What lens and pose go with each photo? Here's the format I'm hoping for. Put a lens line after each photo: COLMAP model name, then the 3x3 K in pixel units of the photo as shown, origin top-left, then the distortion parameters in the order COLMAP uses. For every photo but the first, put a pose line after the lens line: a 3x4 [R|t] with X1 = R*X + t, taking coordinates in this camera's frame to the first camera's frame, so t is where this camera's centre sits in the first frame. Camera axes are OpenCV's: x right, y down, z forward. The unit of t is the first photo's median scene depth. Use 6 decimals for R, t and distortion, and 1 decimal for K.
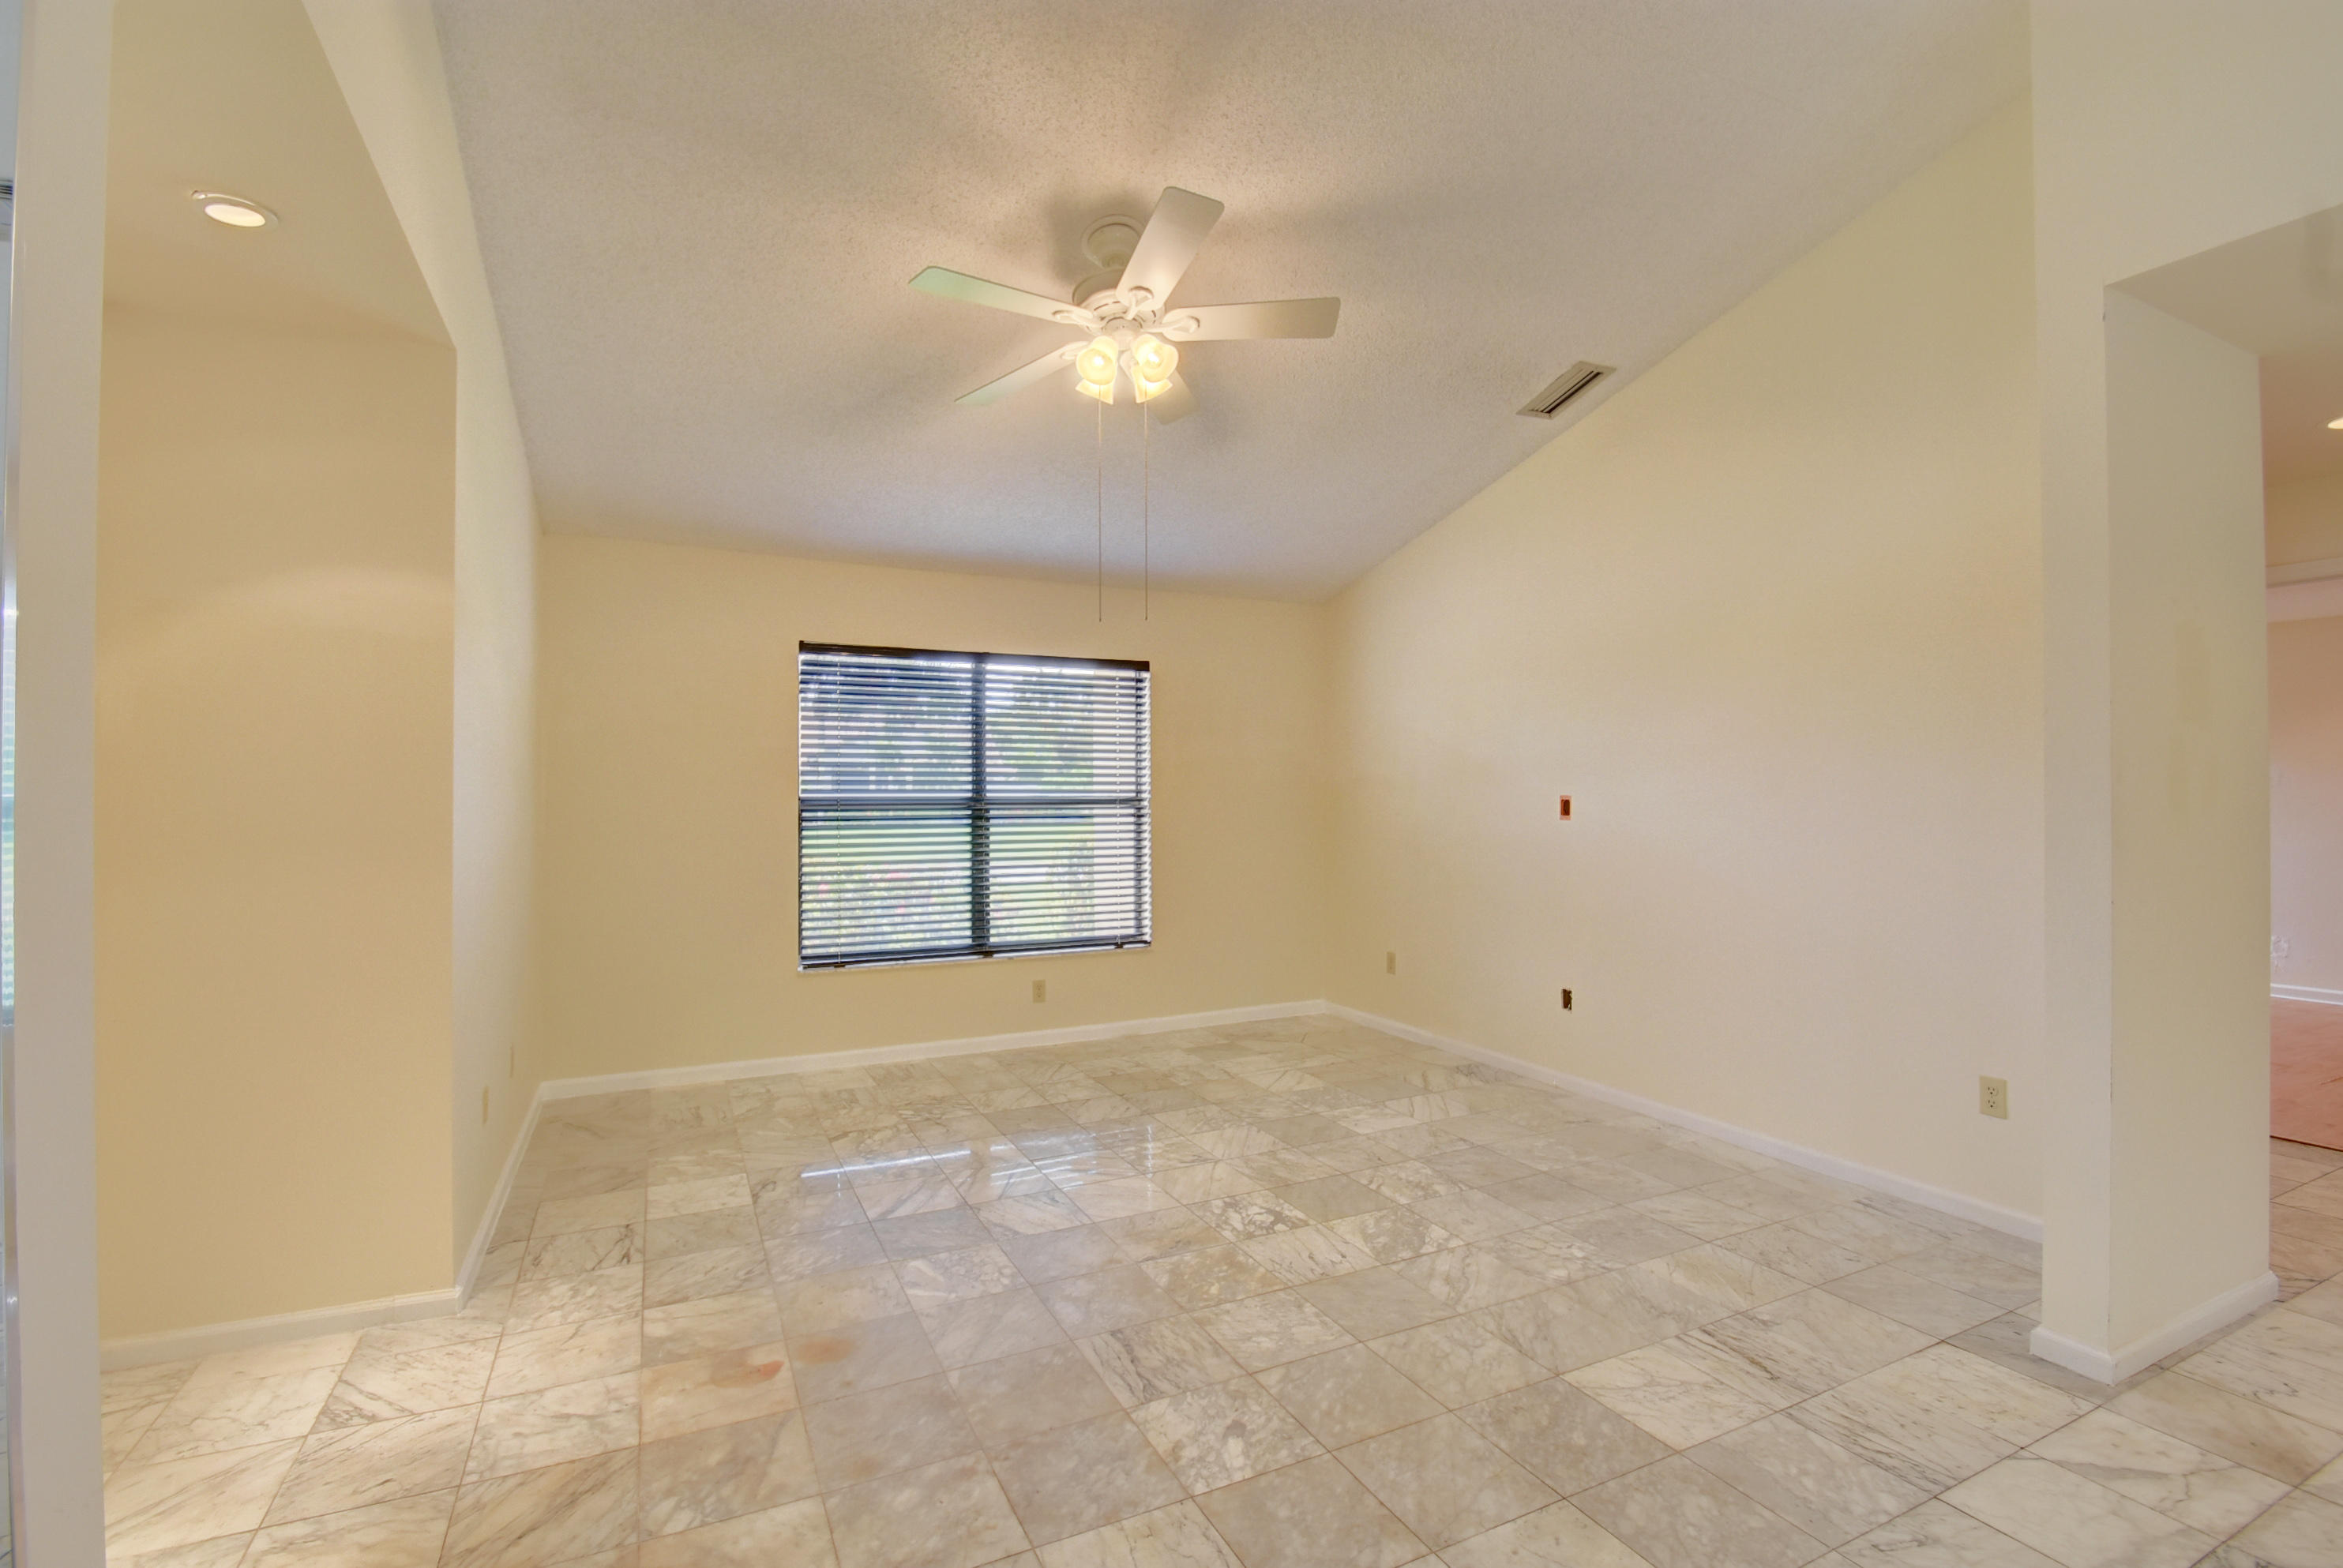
lens RADIAL K [[1031.0, 0, 1152.8], [0, 1031.0, 788.1], [0, 0, 1]] dist [0.015616, -0.018498]
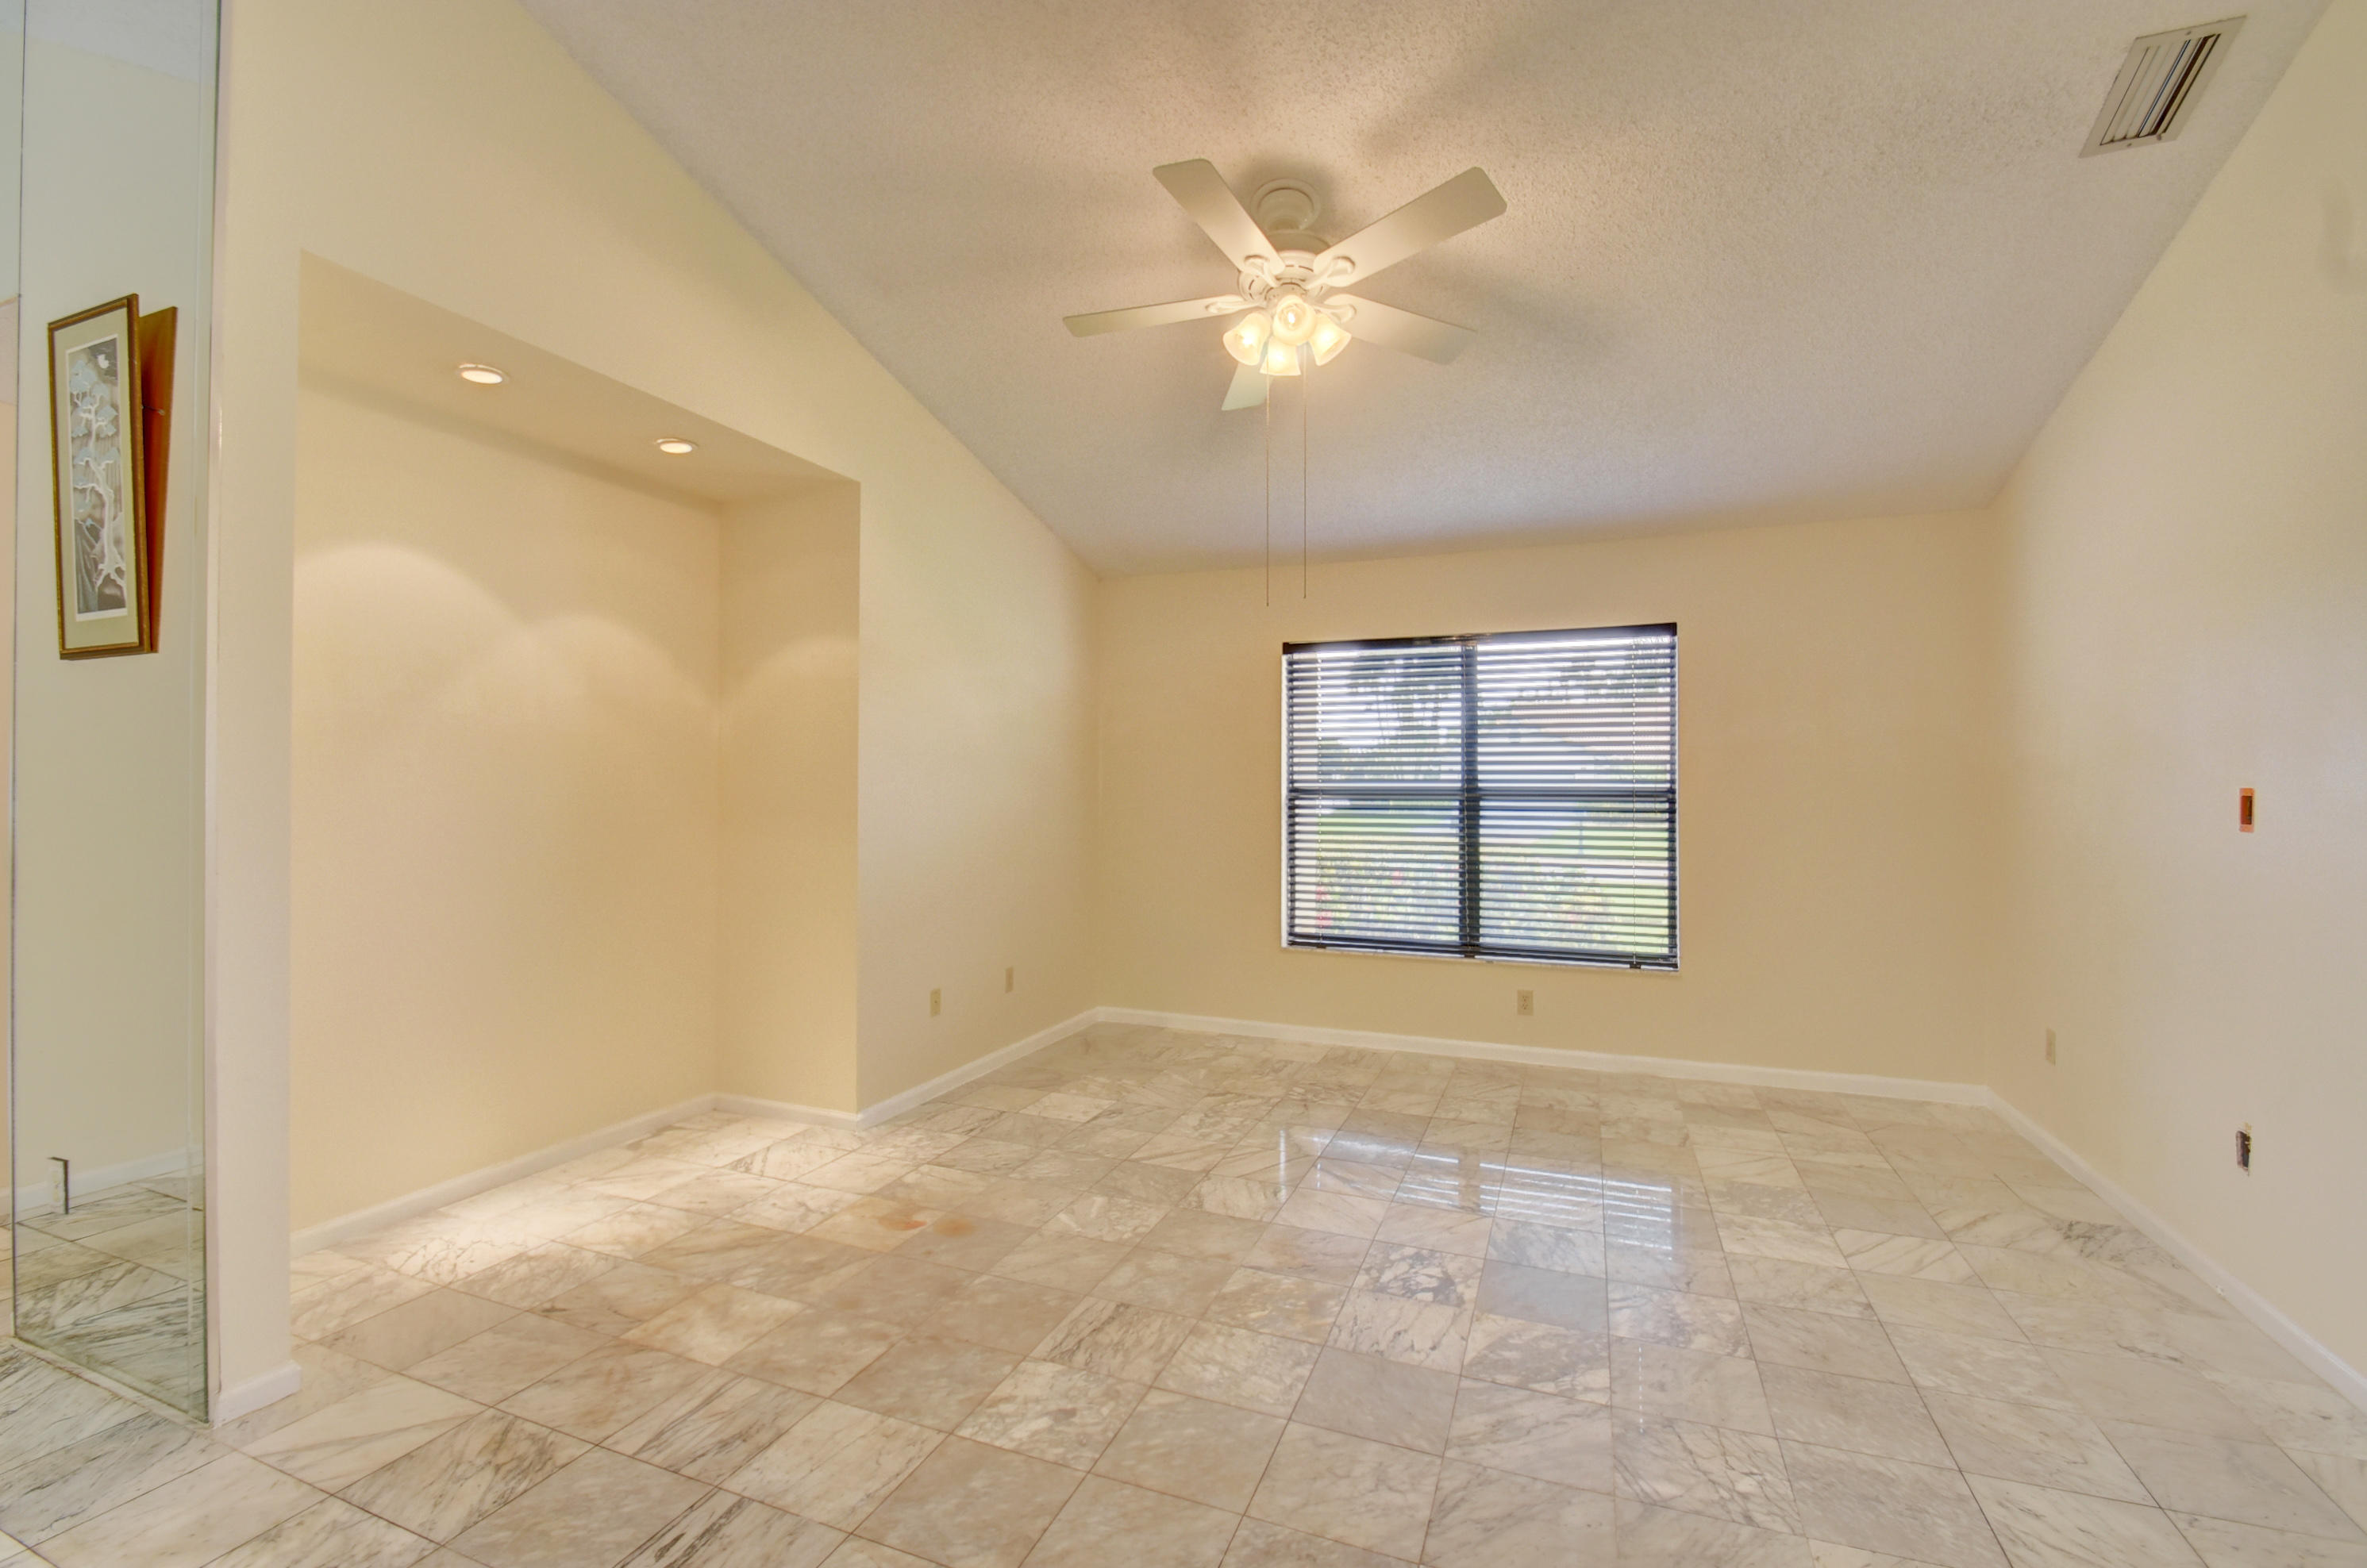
lens RADIAL K [[1041.5, 0, 1164.6], [0, 1041.5, 788.1], [0, 0, 1]] dist [0.015616, -0.018498]
pose [[0.670118, 0.005172, -0.742236, 0.559869], [0.002343, 0.999956, 0.009083, -0.000056], [0.742251, -0.007825, 0.670077, 0.245757]]
